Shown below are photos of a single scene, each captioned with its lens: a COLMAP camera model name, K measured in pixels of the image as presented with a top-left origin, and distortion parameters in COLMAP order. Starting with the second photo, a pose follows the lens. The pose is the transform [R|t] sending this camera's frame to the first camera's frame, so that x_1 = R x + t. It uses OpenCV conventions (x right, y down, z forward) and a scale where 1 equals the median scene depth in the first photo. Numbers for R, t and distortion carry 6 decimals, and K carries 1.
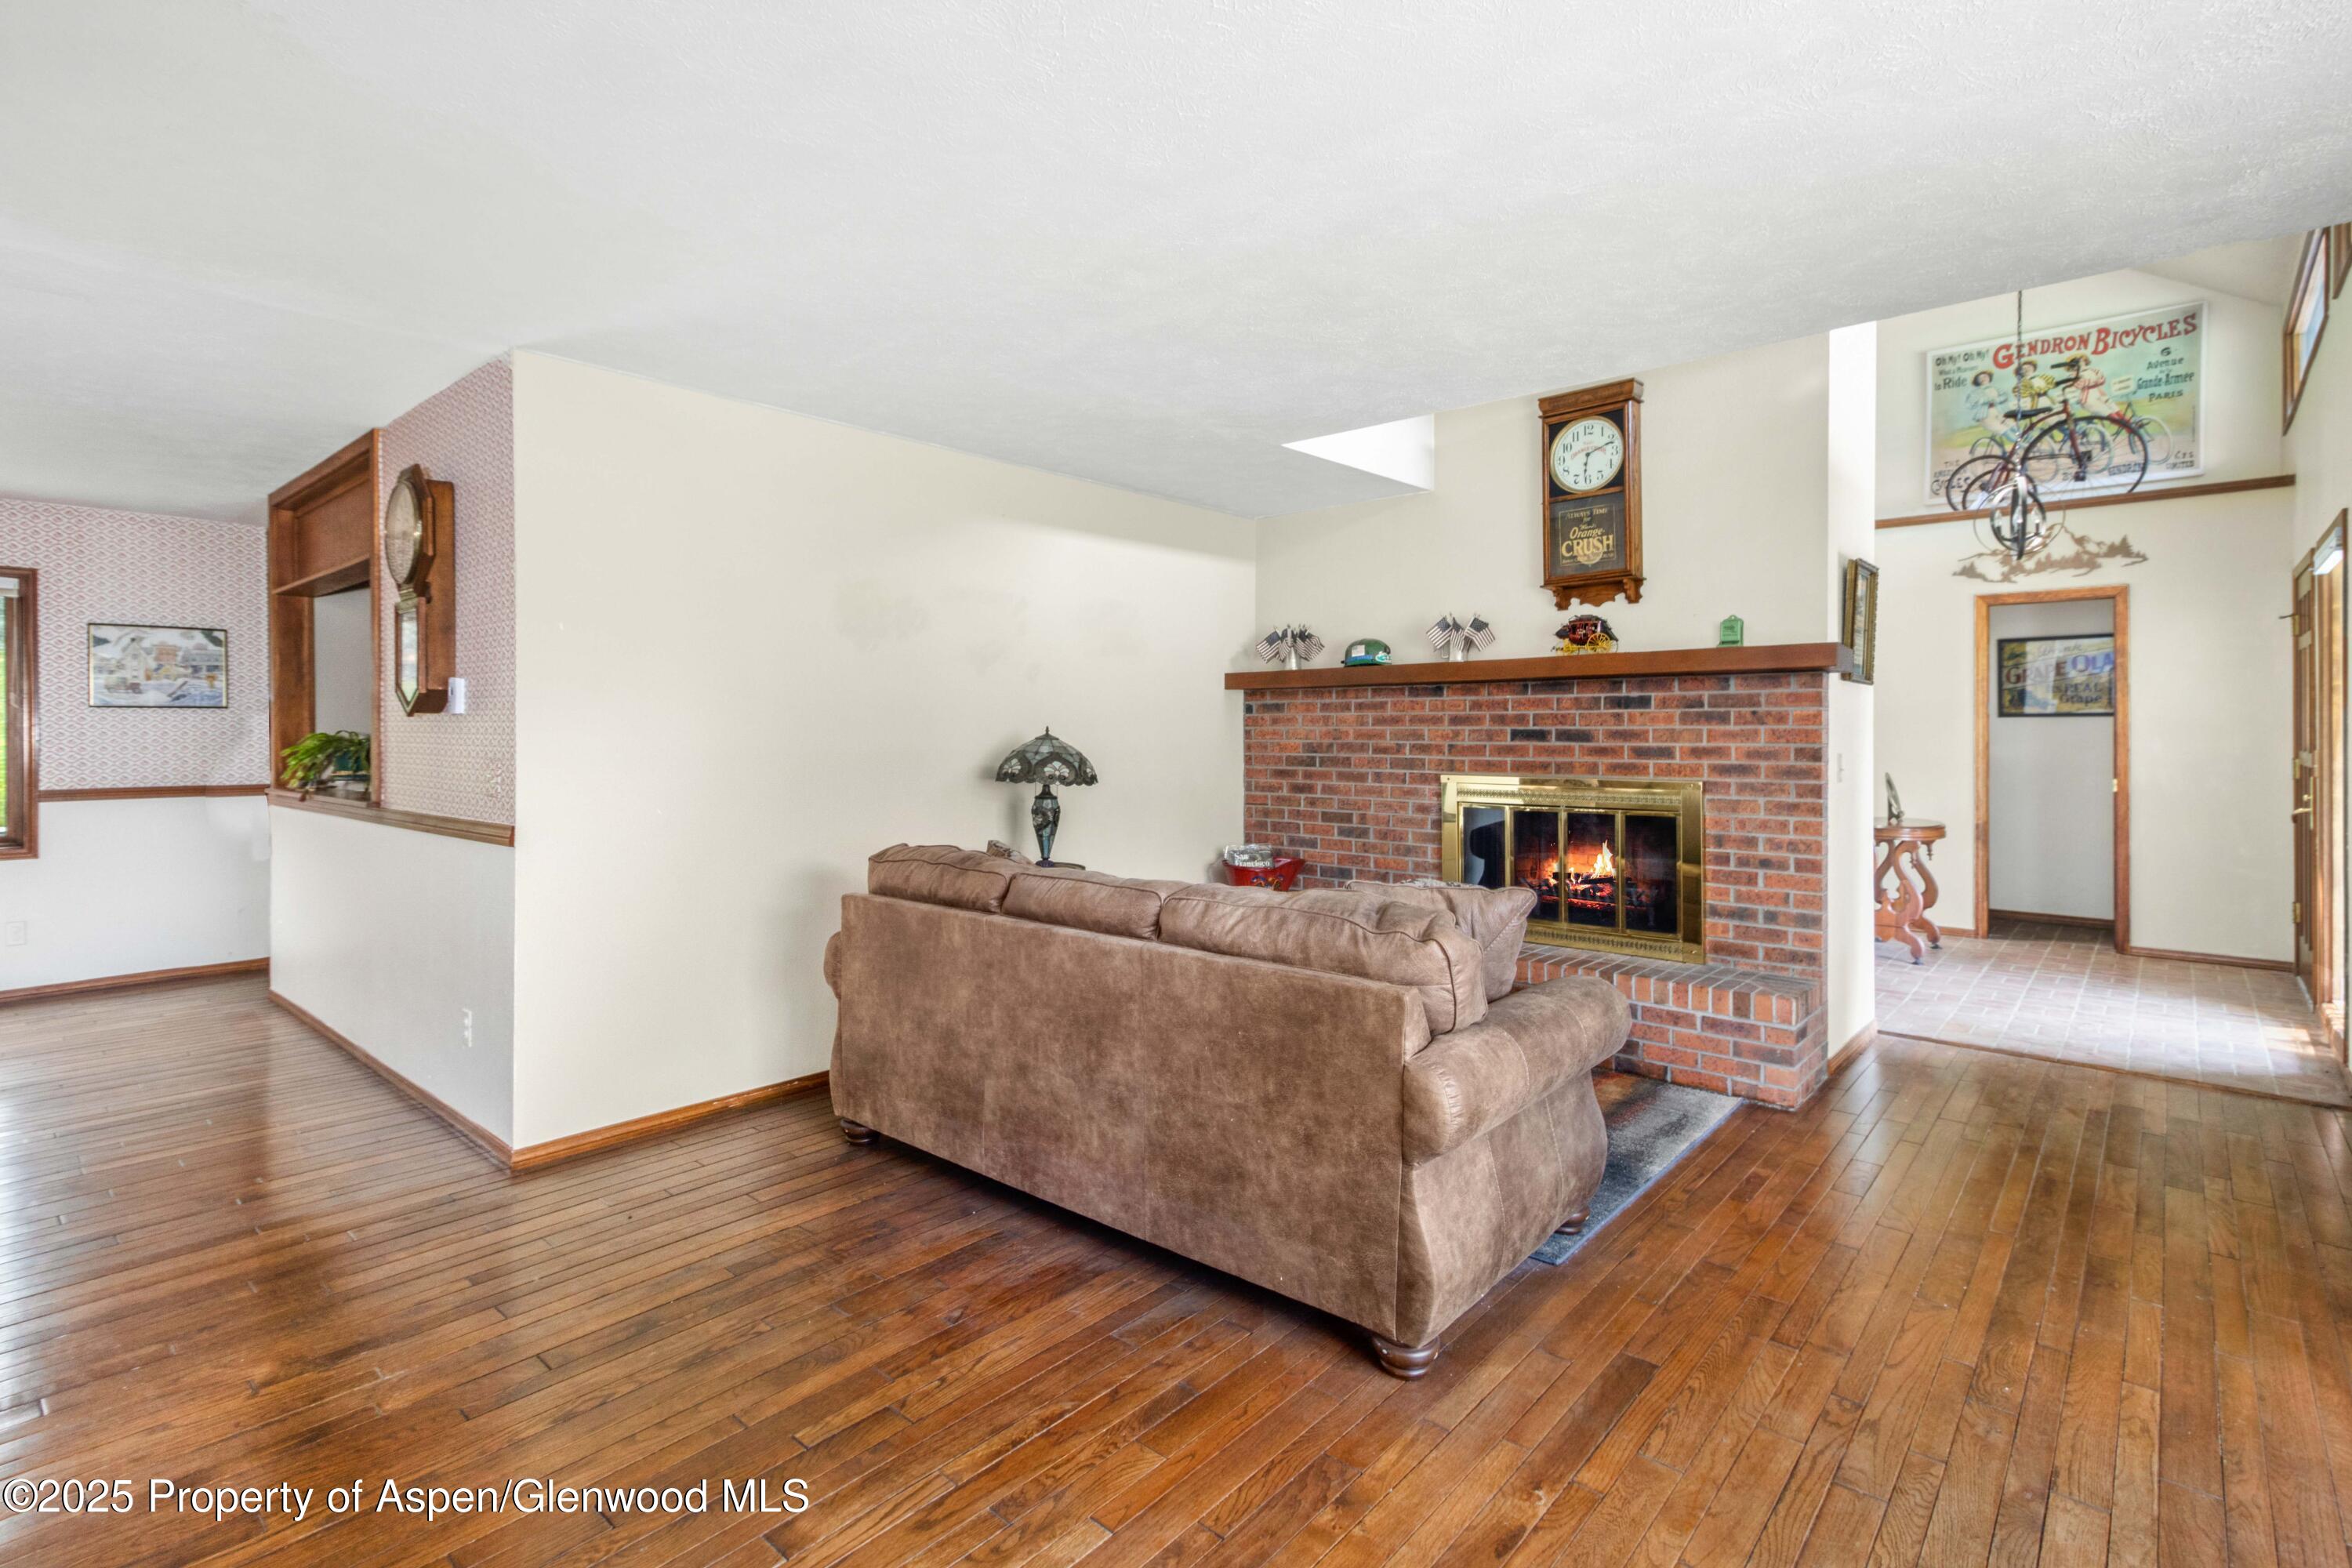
lens RADIAL K [[1131.1, 0, 1201.3], [0, 1131.1, 735.8], [0, 0, 1]] dist [0.010748, 0.000148]
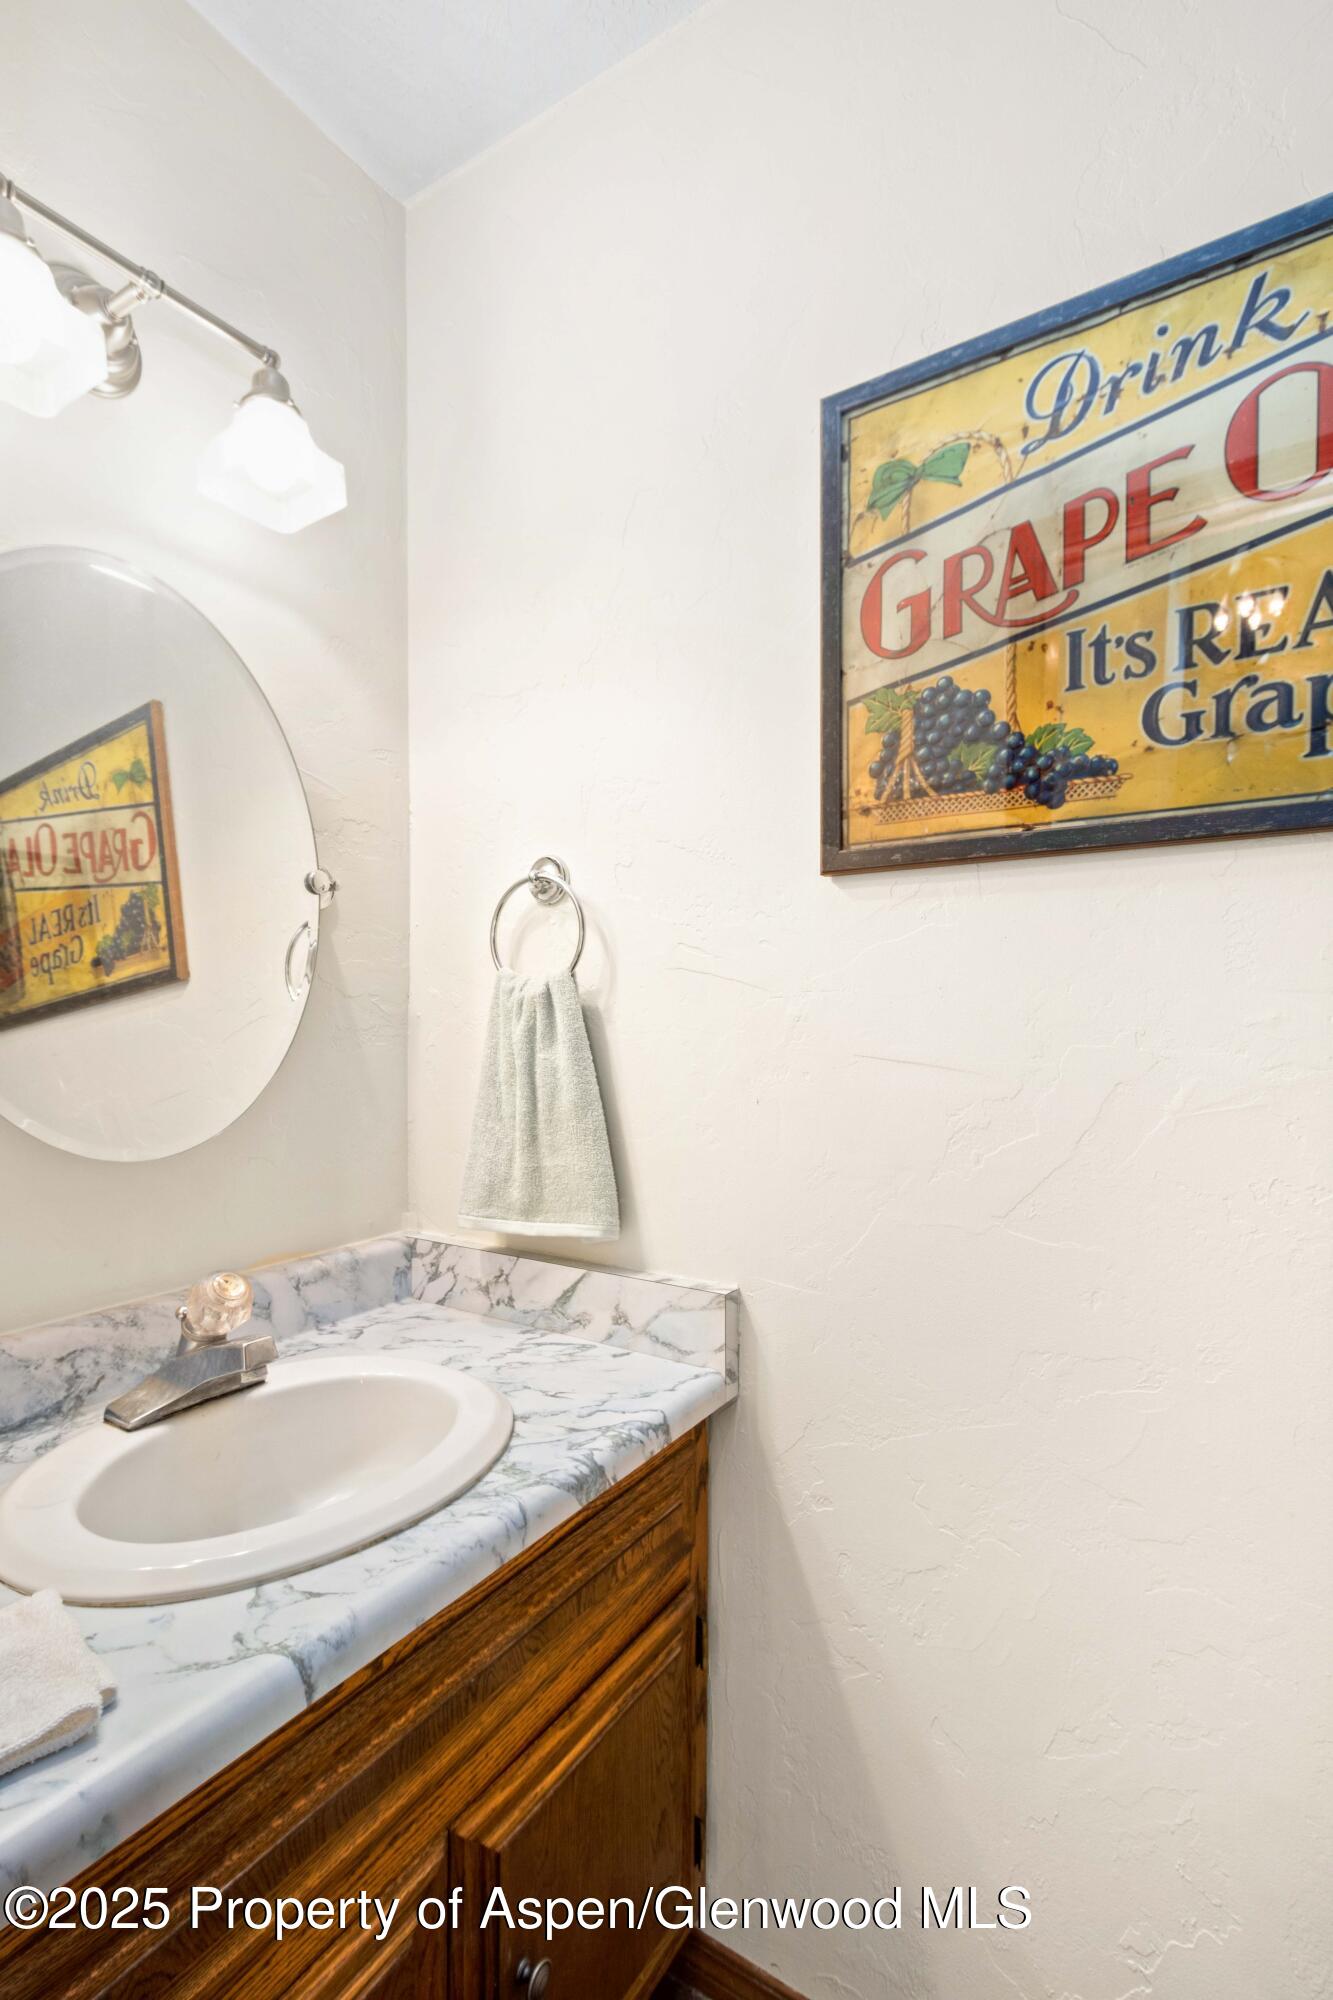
lens RADIAL K [[961.8, 0, 670.2], [0, 961.8, 999.7], [0, 0, 1]] dist [0.010748, 0.000148]
pose [[0.988218, 0.002789, 0.153025, 0.660782], [-0.003497, 0.999984, 0.004358, 0.000883], [-0.153010, -0.004841, 0.988213, 0.870207]]
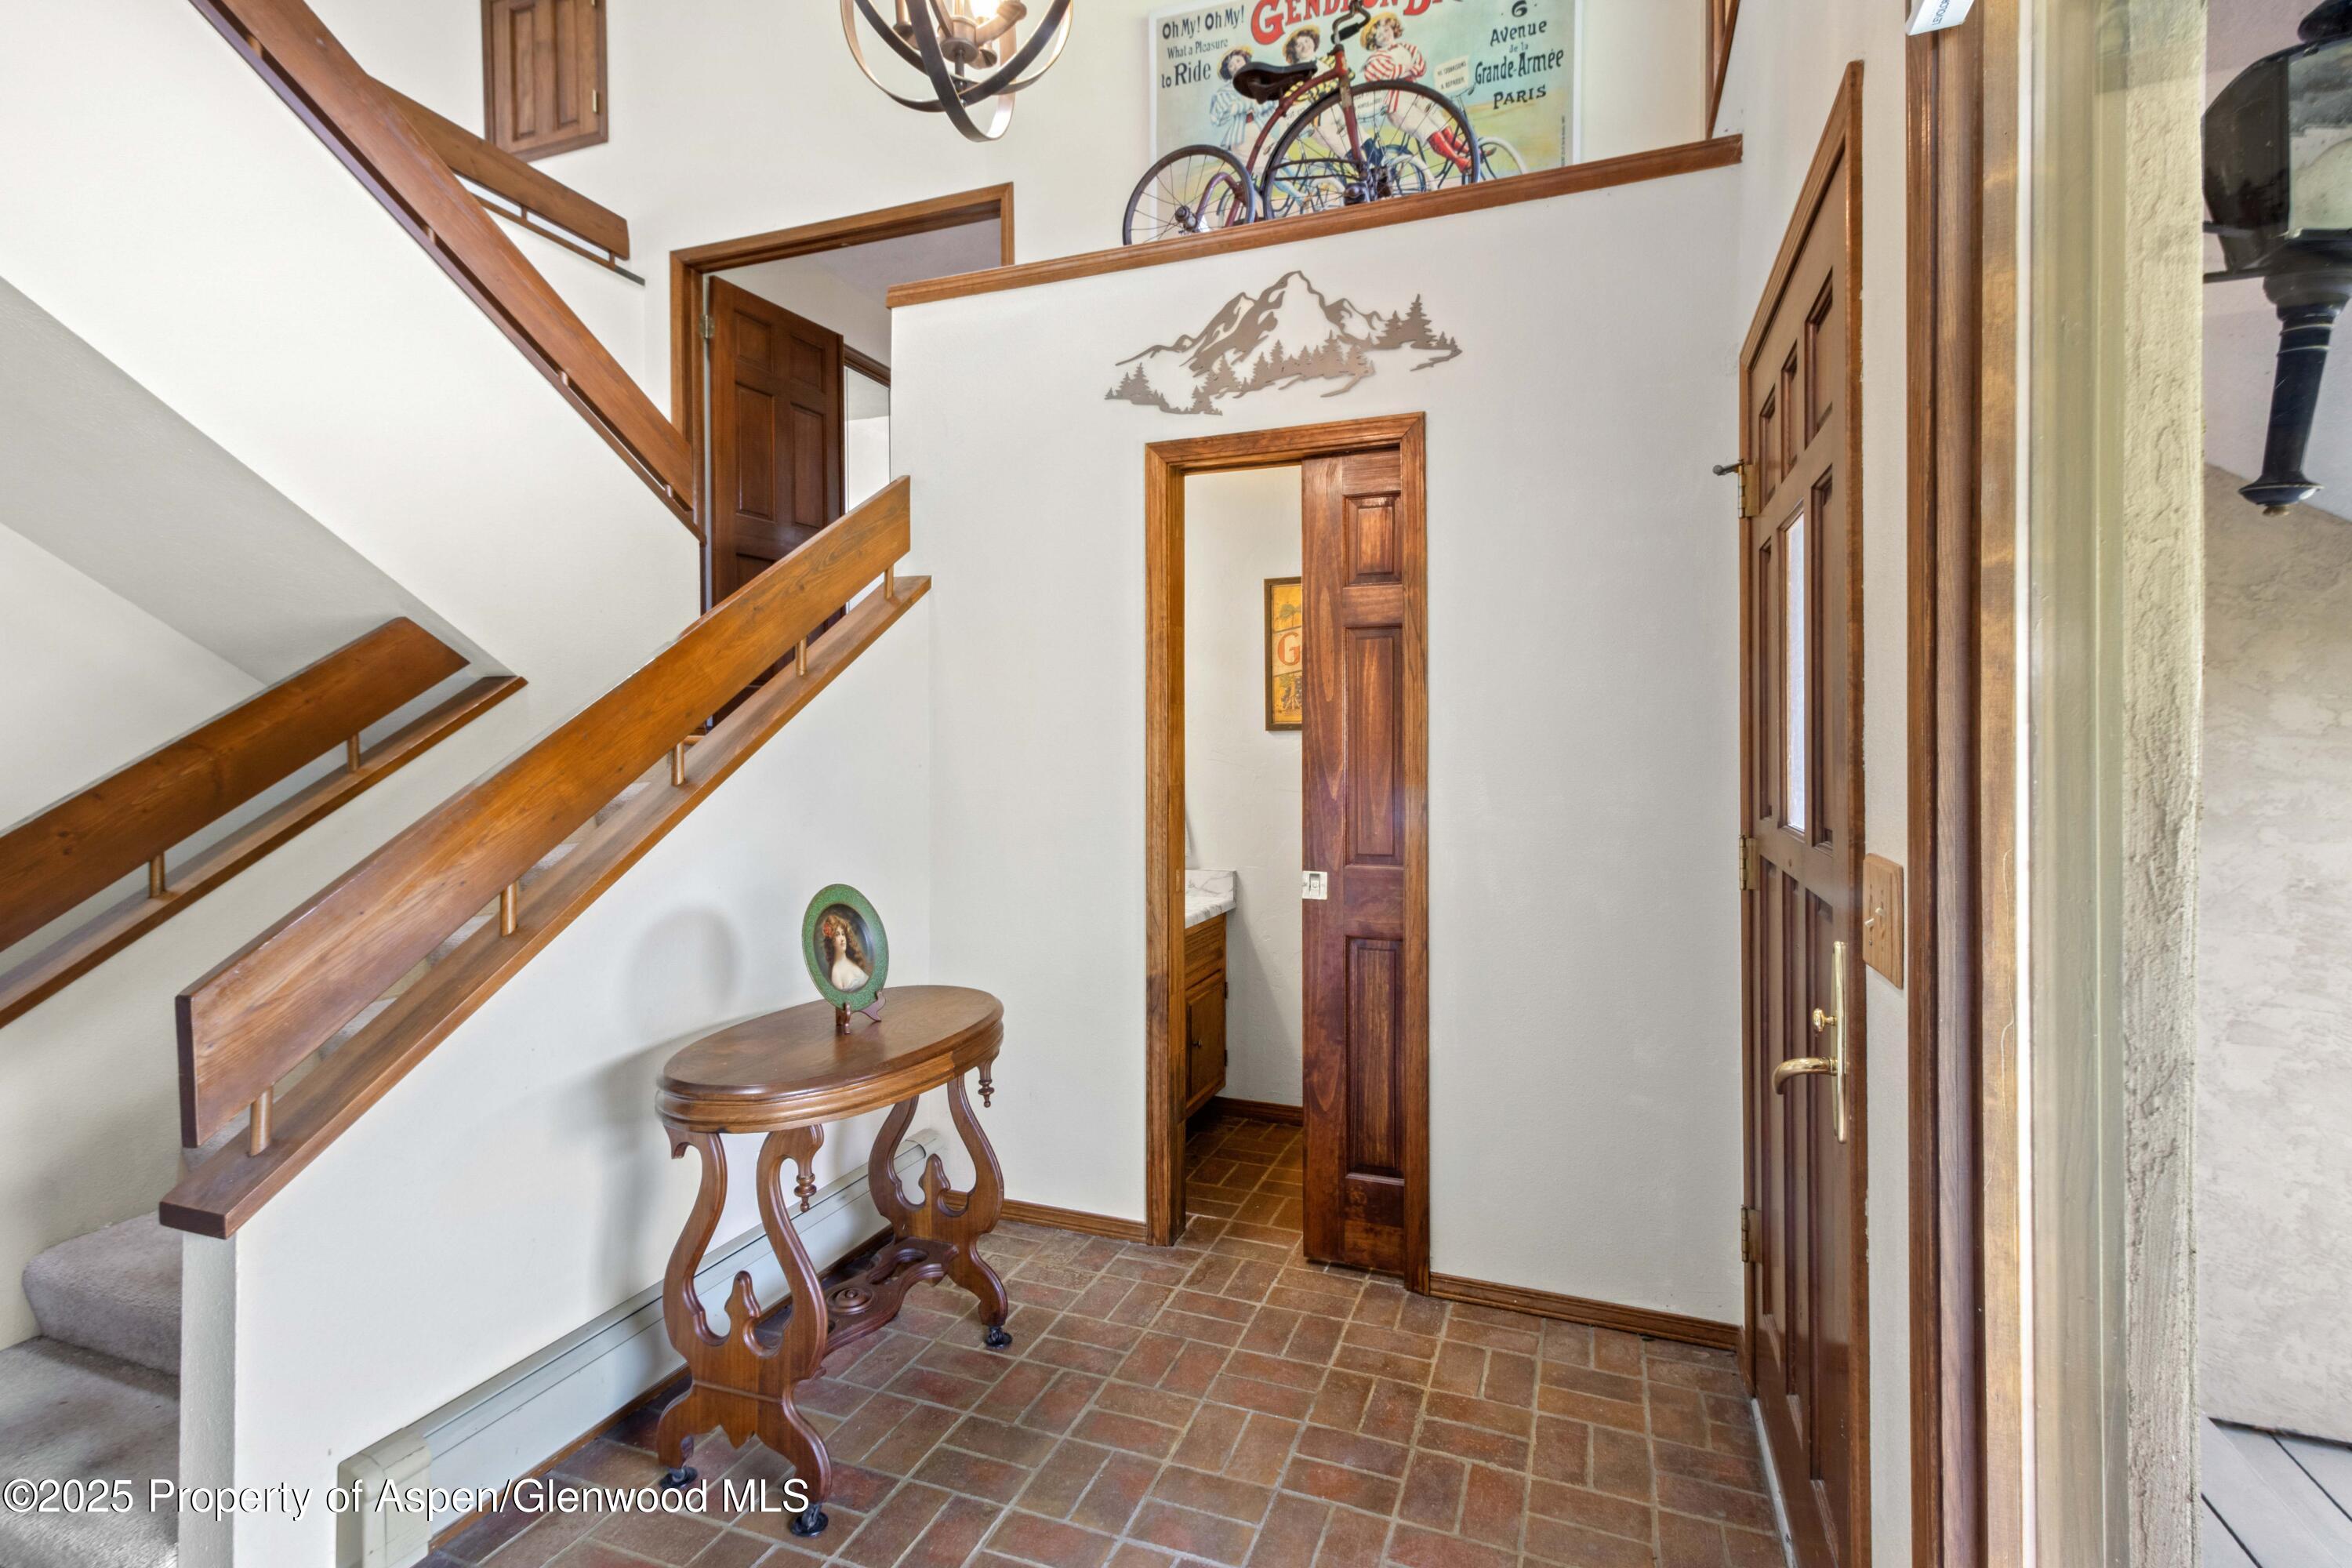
lens RADIAL K [[1131.1, 0, 1169.3], [0, 1131.1, 762.1], [0, 0, 1]] dist [0.010748, 0.000148]
pose [[0.941371, -0.007255, 0.337295, 0.487129], [0.004951, 0.999958, 0.007689, -0.006585], [-0.337337, -0.005568, 0.941368, 0.532717]]
